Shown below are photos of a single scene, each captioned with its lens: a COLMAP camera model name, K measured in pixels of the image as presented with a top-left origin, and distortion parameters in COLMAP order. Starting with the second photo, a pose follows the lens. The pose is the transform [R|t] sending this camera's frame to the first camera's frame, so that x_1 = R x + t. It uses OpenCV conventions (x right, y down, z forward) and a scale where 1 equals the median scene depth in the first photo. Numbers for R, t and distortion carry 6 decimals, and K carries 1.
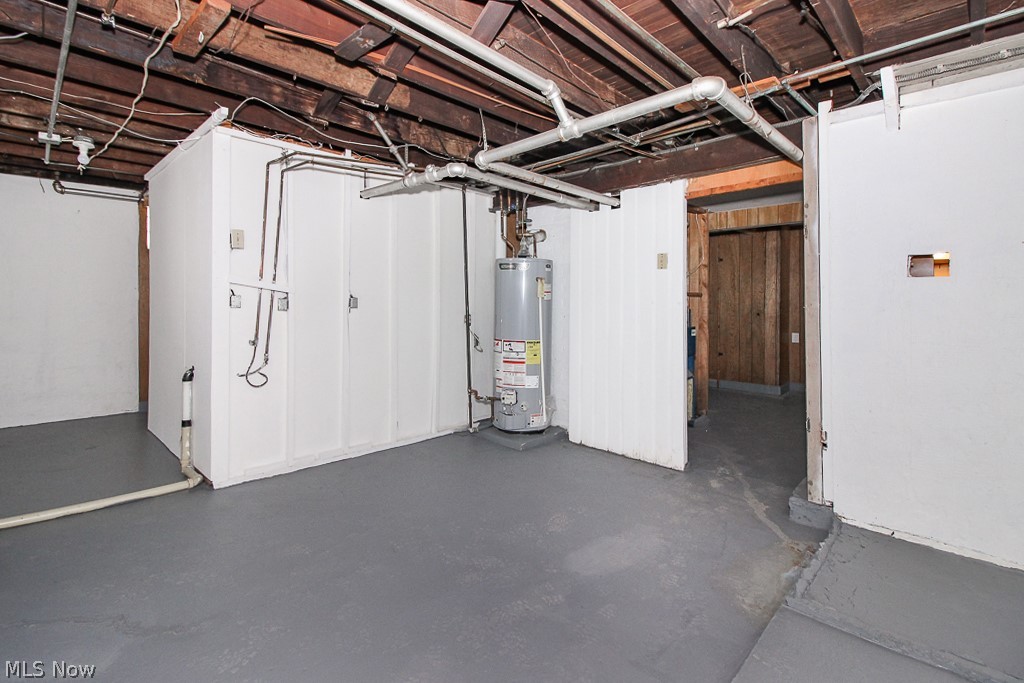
lens RADIAL K [[473.8, 0, 491.1], [0, 473.8, 301.9], [0, 0, 1]] dist [0.003070, 0.000092]
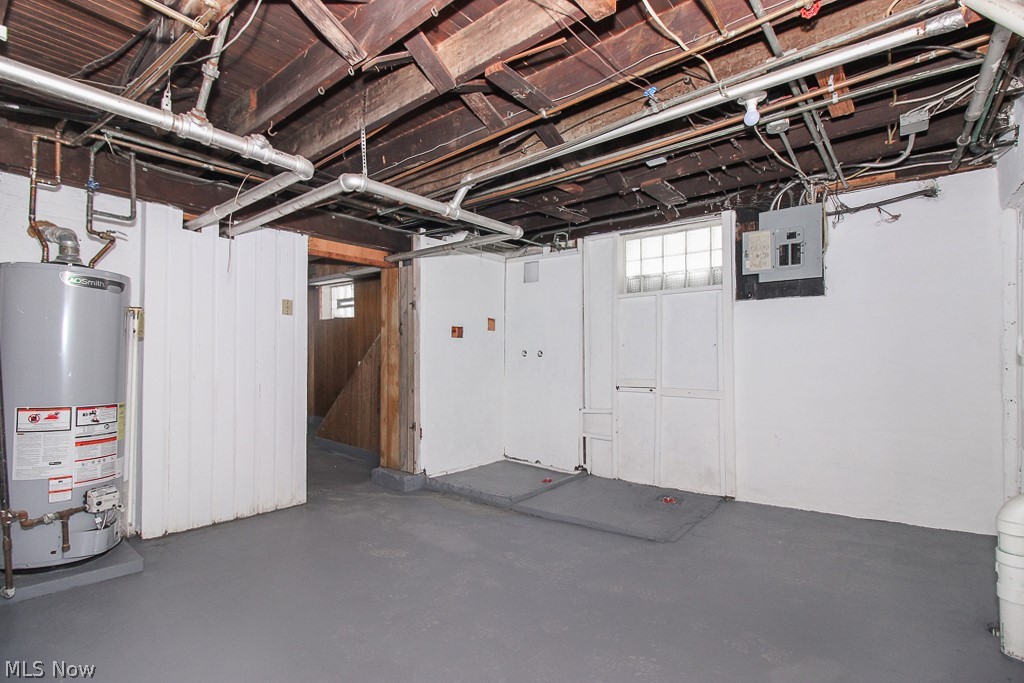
lens RADIAL K [[473.0, 0, 516.5], [0, 473.0, 335.2], [0, 0, 1]] dist [0.005476, -0.005891]
pose [[-0.101125, 0.039994, 0.994070, -0.790222], [-0.012458, 0.999062, -0.041462, 0.012418], [-0.994796, -0.016577, -0.100532, 0.679299]]
